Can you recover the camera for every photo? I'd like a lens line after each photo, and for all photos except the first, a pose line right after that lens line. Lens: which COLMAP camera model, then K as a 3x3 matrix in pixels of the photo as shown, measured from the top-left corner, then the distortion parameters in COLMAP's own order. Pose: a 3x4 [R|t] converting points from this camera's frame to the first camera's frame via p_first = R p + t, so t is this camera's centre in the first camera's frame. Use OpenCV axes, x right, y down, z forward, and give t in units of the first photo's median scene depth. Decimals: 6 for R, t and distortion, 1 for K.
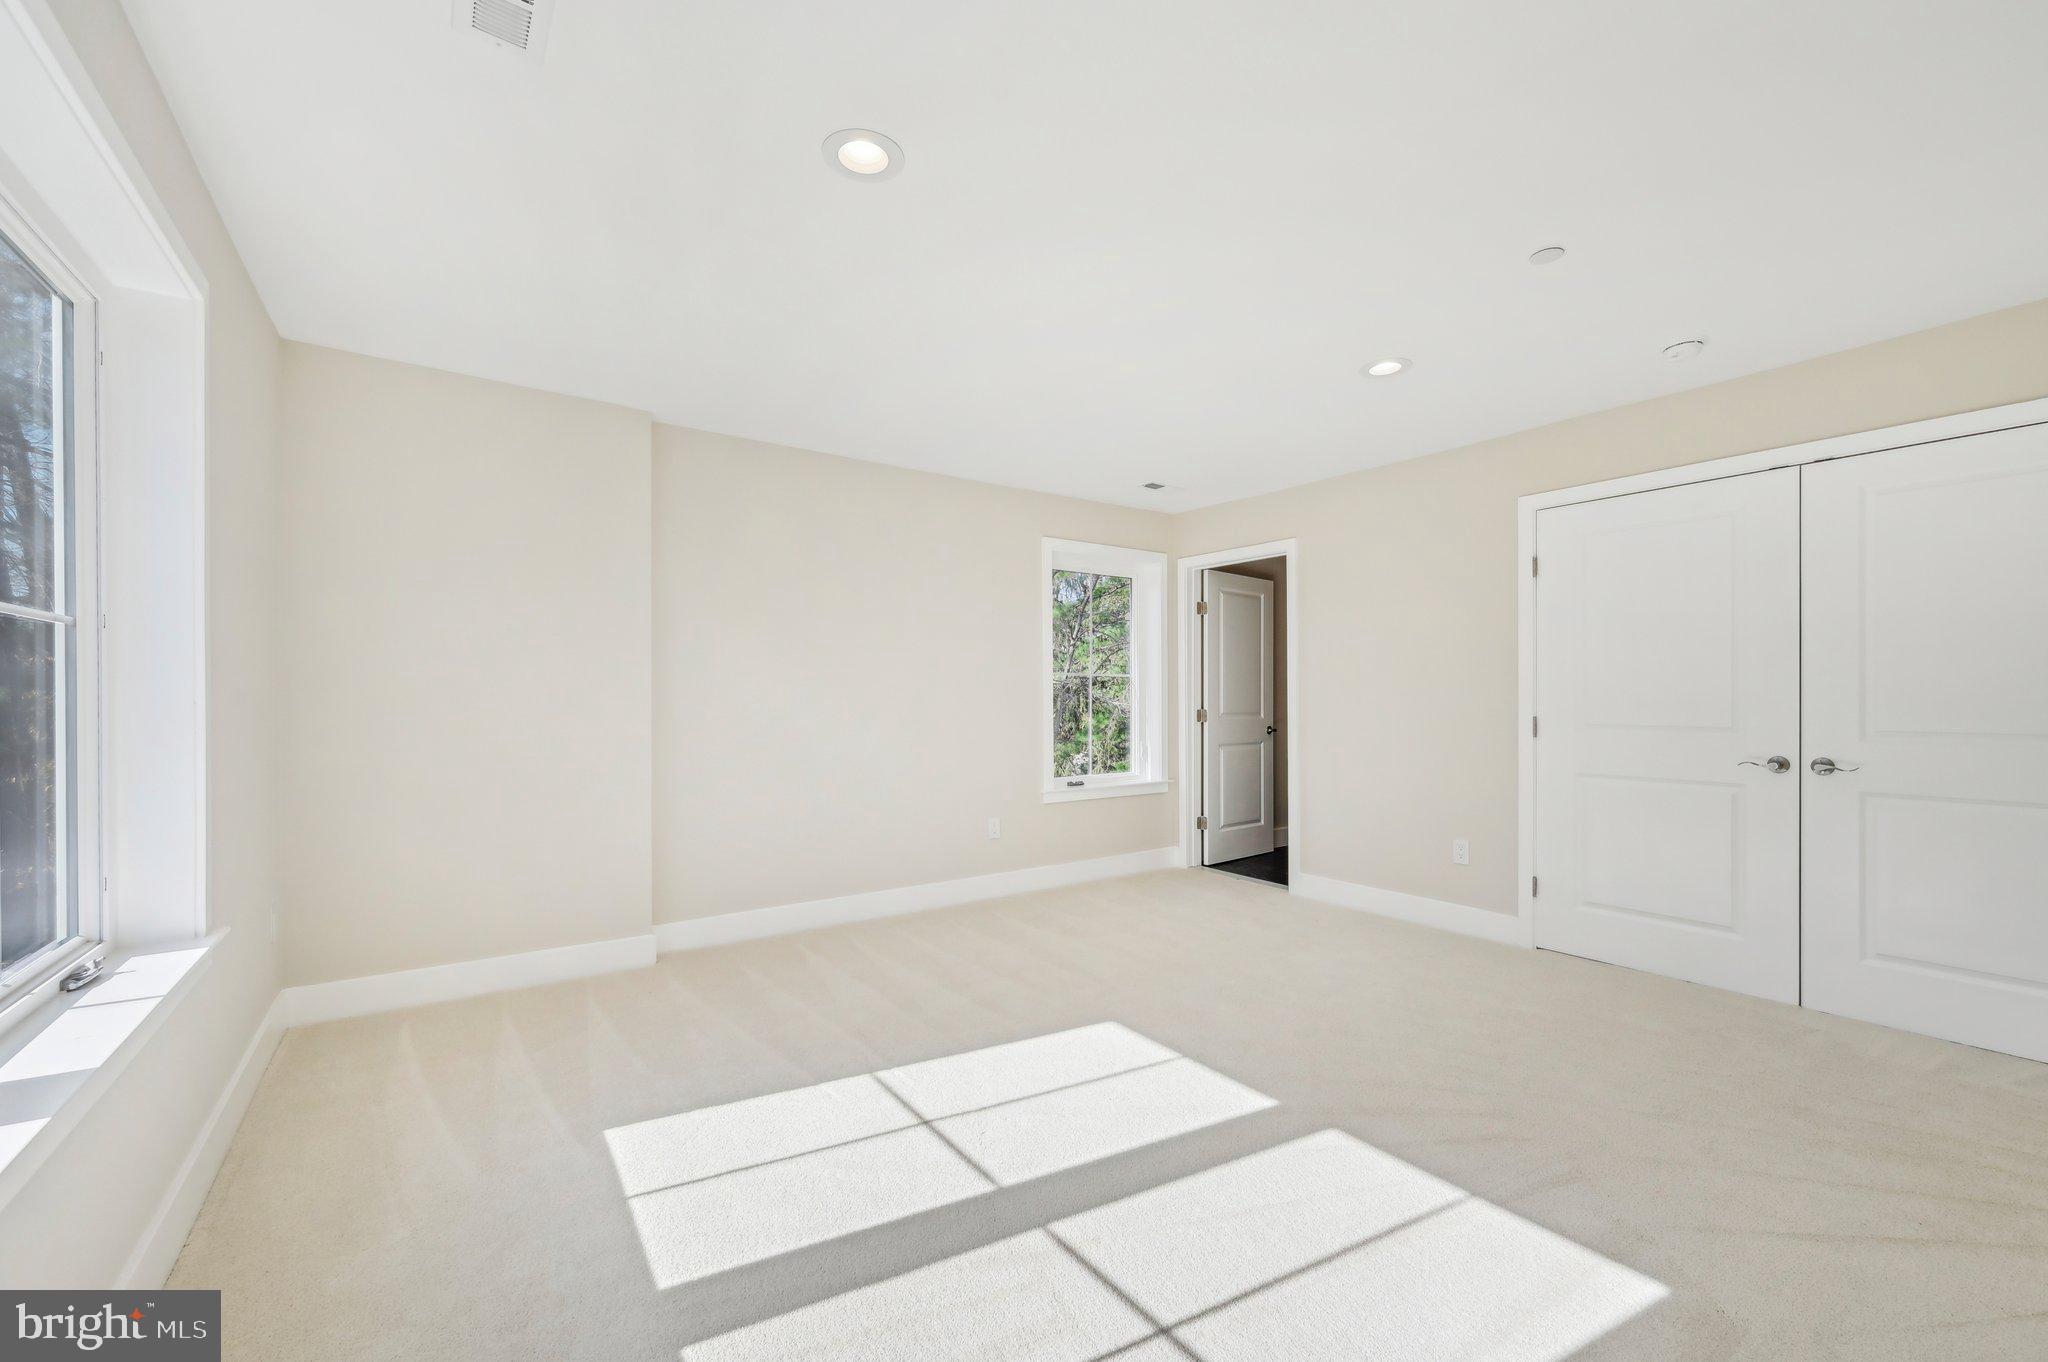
lens RADIAL K [[818.4, 0, 1029.9], [0, 818.4, 694.9], [0, 0, 1]] dist [-0.000395, -0.000135]
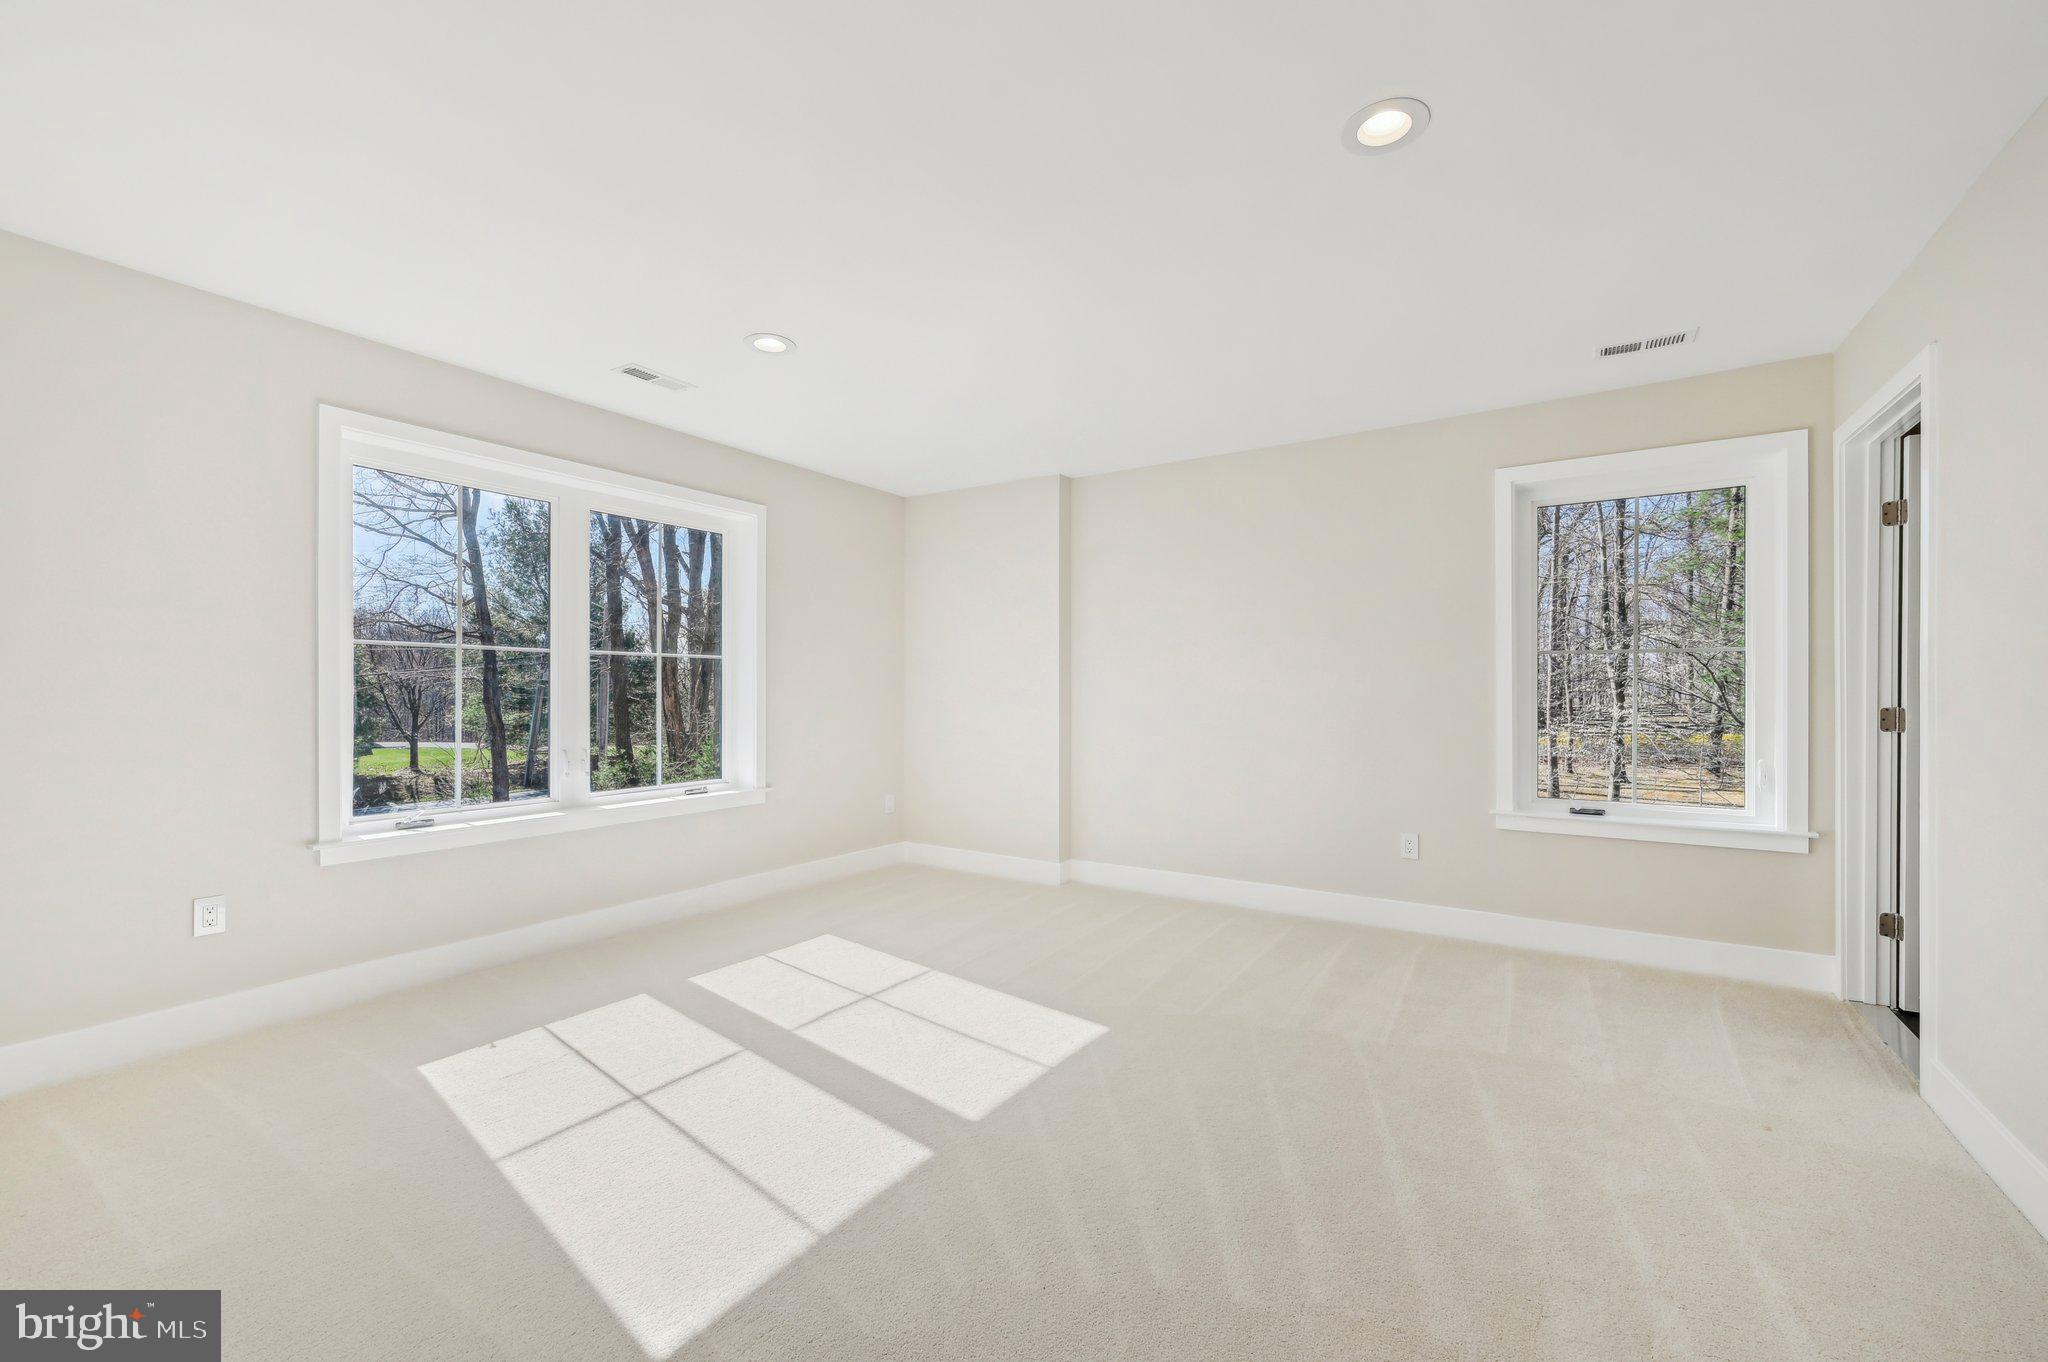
lens RADIAL K [[818.4, 0, 1029.9], [0, 818.4, 694.9], [0, 0, 1]] dist [-0.000395, -0.000135]
pose [[0.360735, 0.005322, -0.932653, 0.761716], [0.004498, 0.999962, 0.007446, 0.005642], [0.932657, -0.006881, 0.360697, 0.467357]]
